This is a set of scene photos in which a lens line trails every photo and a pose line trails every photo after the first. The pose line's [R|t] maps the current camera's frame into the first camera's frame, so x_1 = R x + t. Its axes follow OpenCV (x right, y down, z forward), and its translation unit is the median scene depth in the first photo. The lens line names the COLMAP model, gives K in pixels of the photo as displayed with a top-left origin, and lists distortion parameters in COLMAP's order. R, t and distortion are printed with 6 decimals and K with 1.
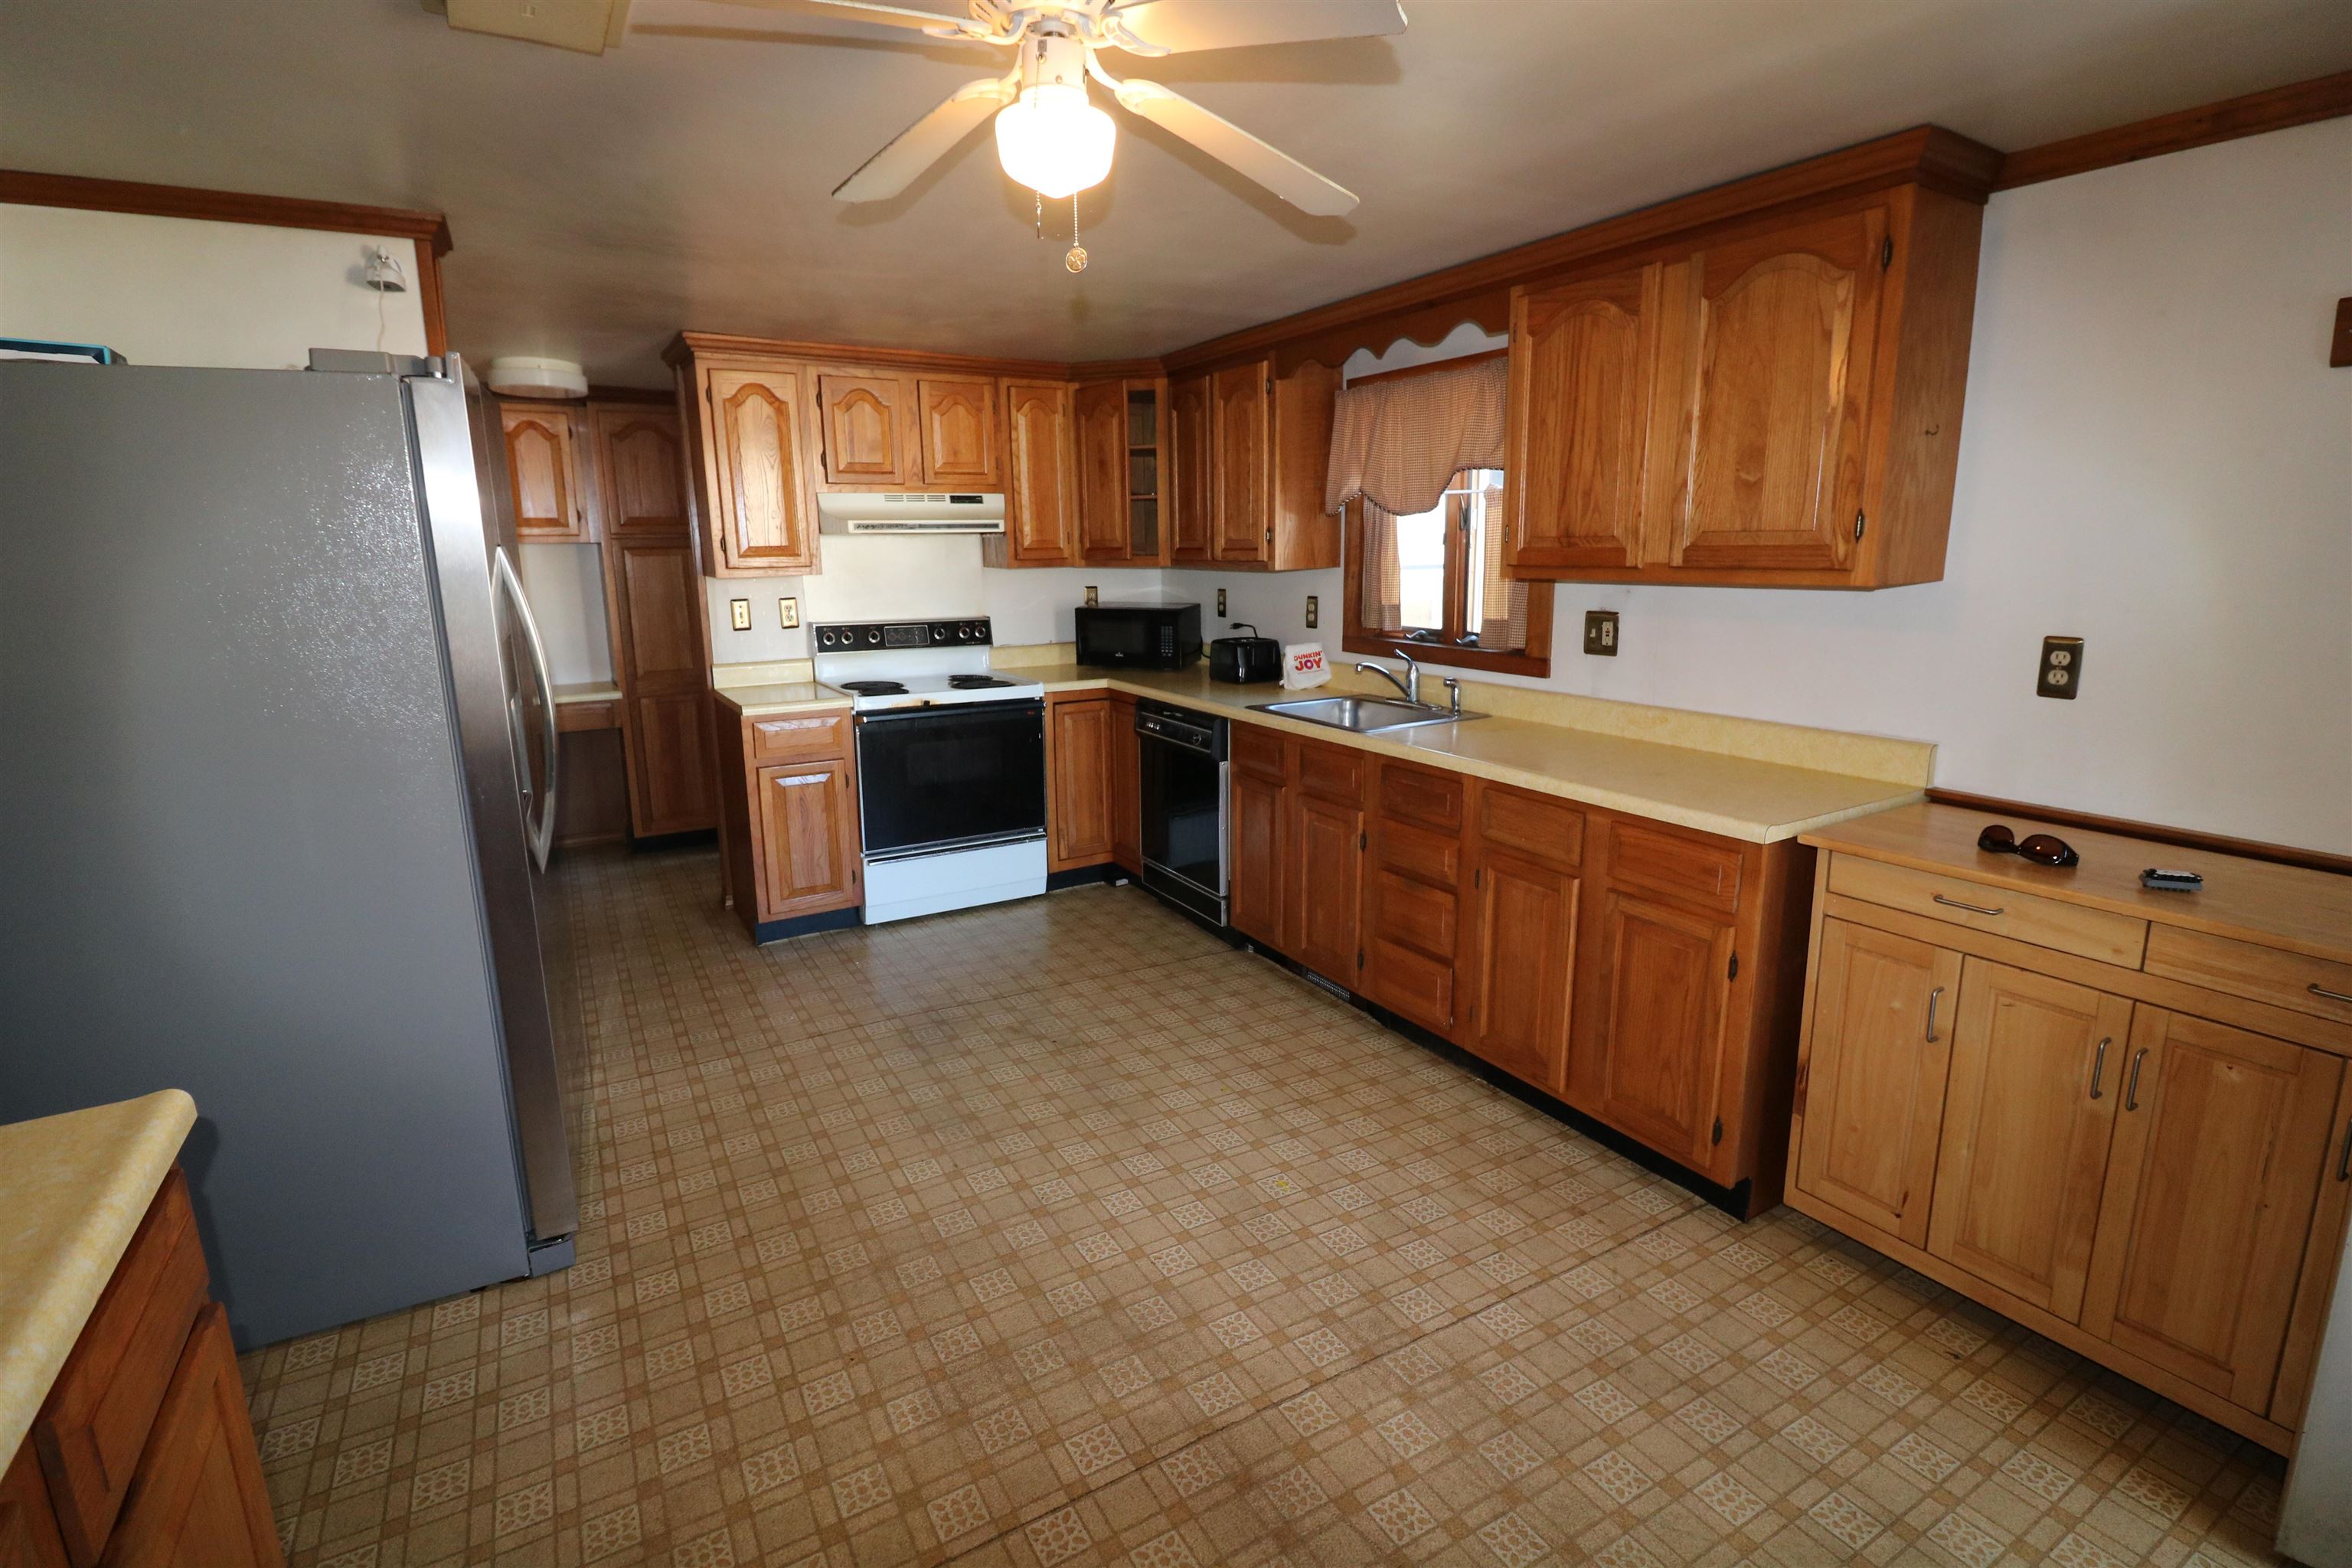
lens RADIAL K [[1087.1, 0, 1175.7], [0, 1087.1, 763.4], [0, 0, 1]] dist [-0.000168, -0.011976]
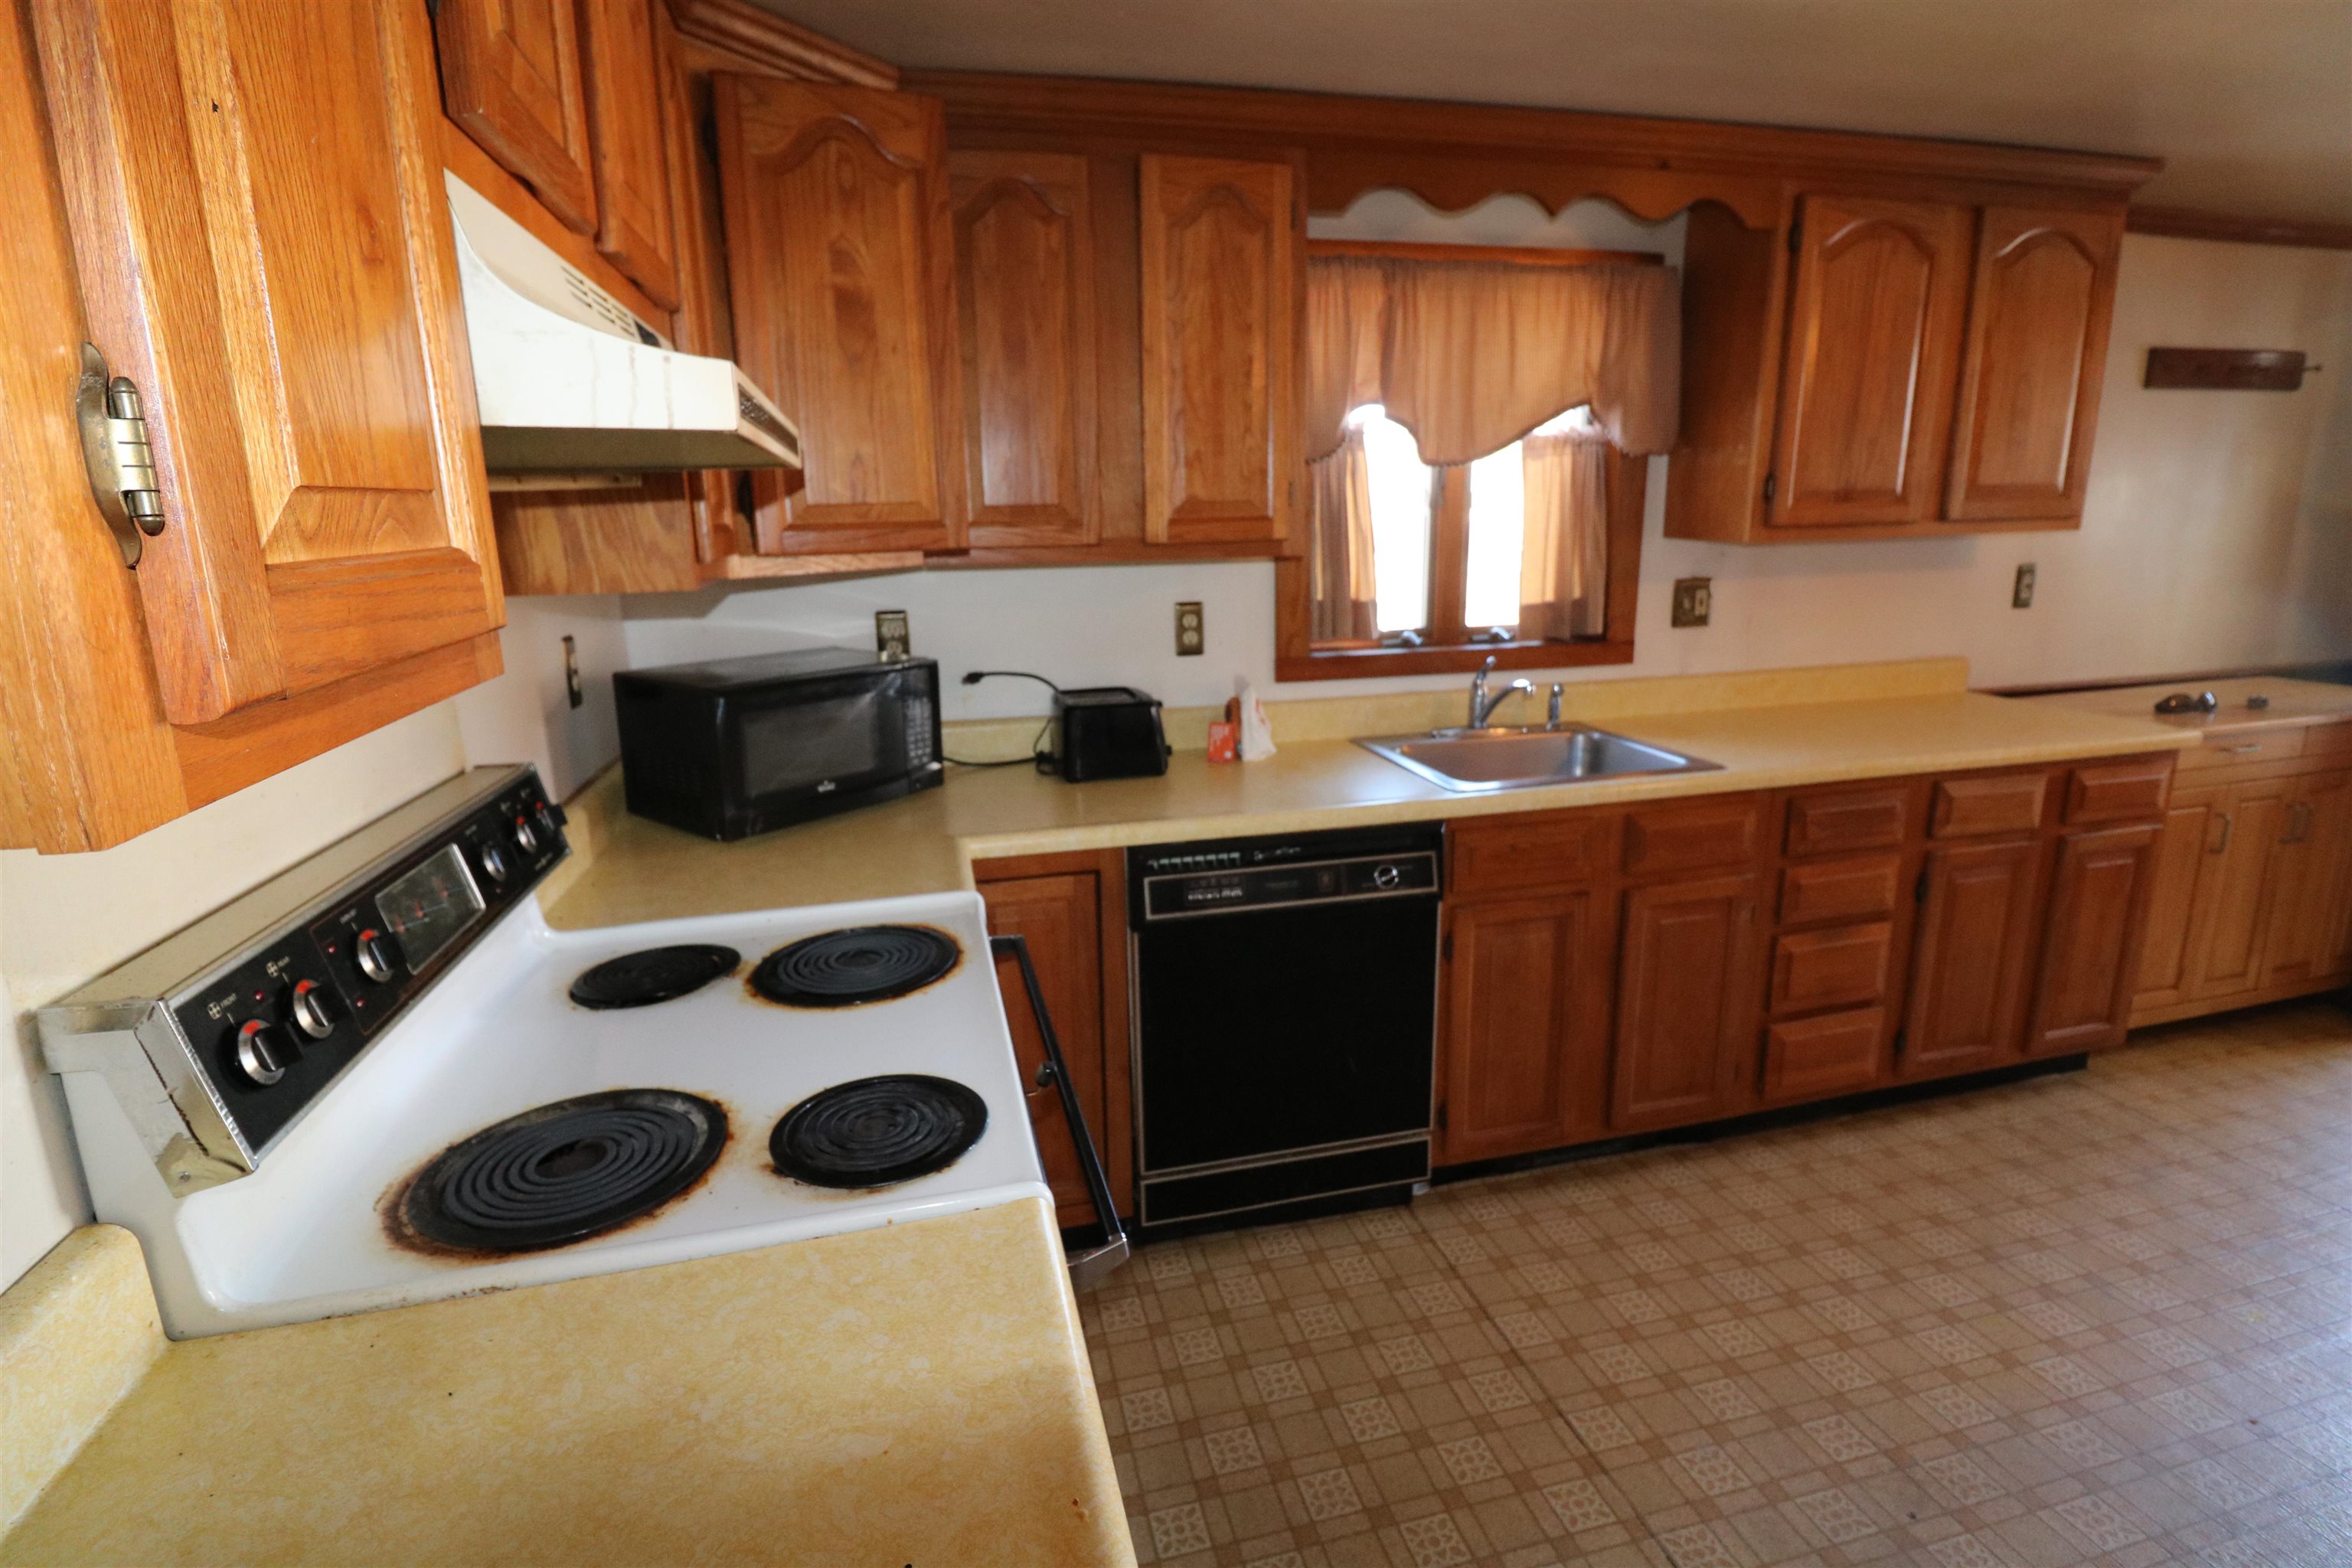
lens RADIAL K [[1092.0, 0, 1176.0], [0, 1092.0, 761.6], [0, 0, 1]] dist [-0.000078, -0.012182]
pose [[0.285980, -0.201449, 0.936821, -0.603904], [0.213325, 0.966502, 0.142710, -0.212470], [-0.934188, 0.159035, 0.319374, 1.129894]]
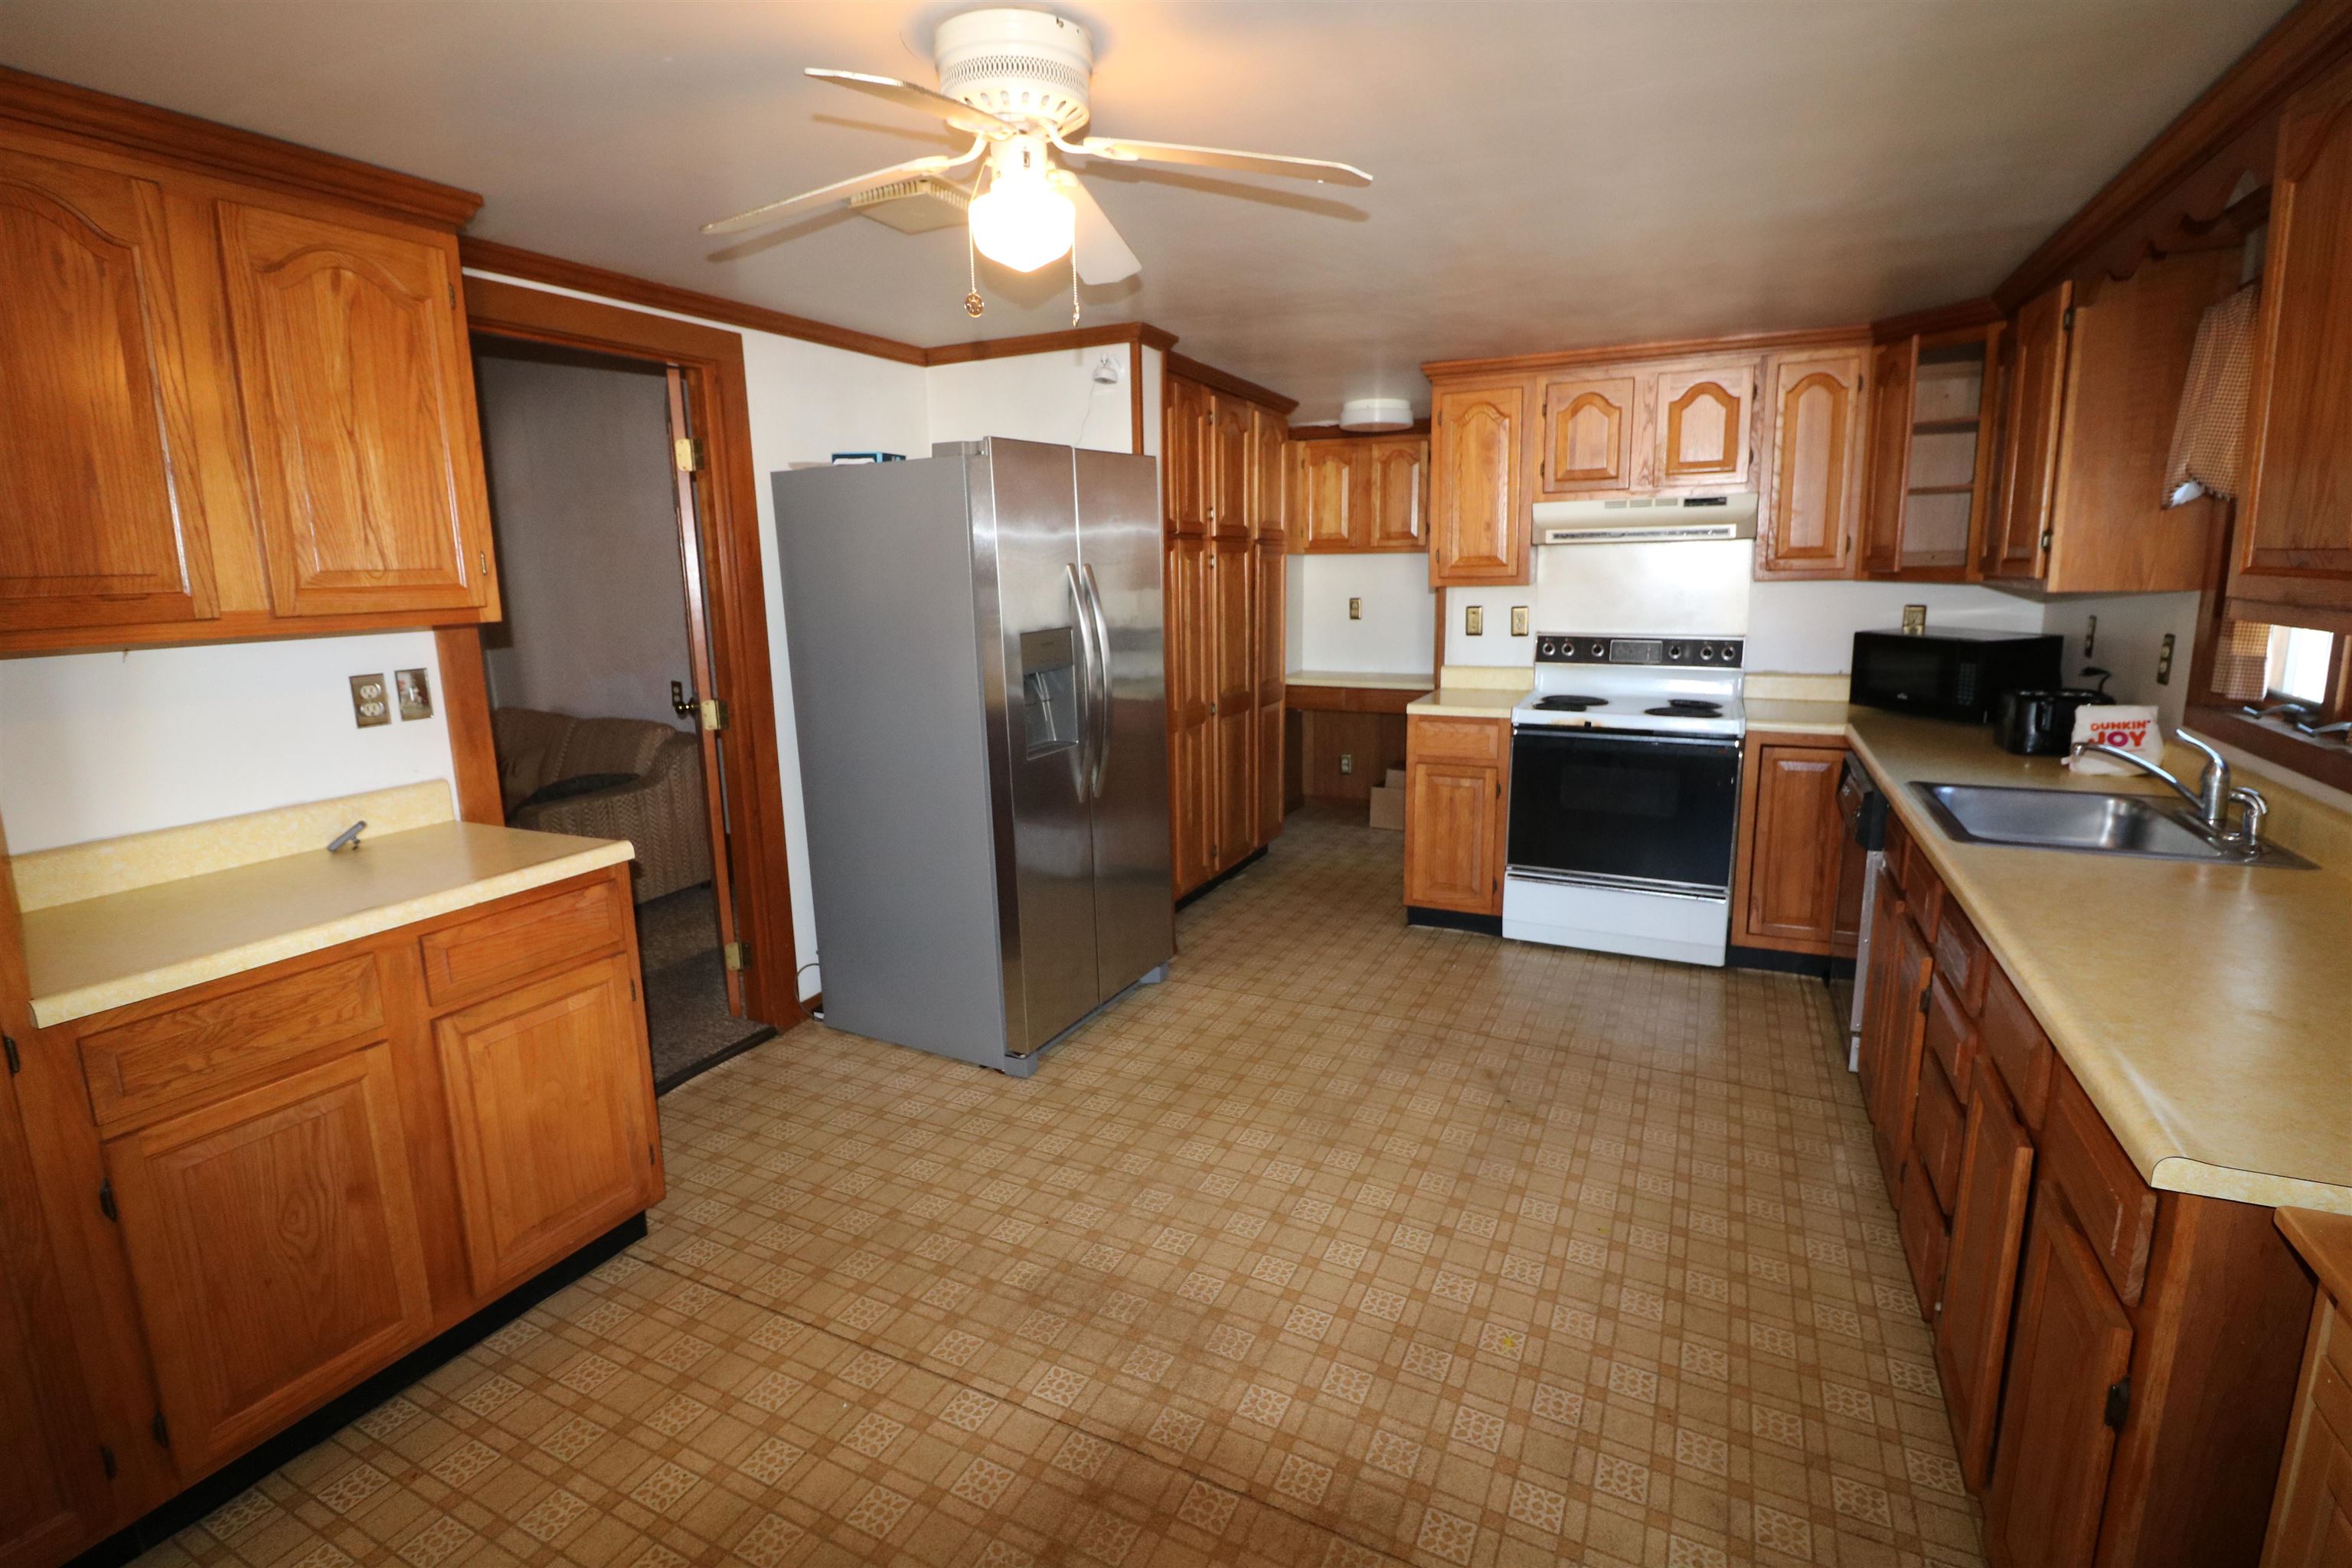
lens RADIAL K [[1086.0, 0, 1175.6], [0, 1086.0, 766.7], [0, 0, 1]] dist [0.000149, -0.012229]
pose [[0.550669, 0.156886, -0.819848, 0.450563], [-0.153137, 0.984496, 0.085535, -0.058126], [0.820556, 0.078447, 0.566157, 0.236871]]
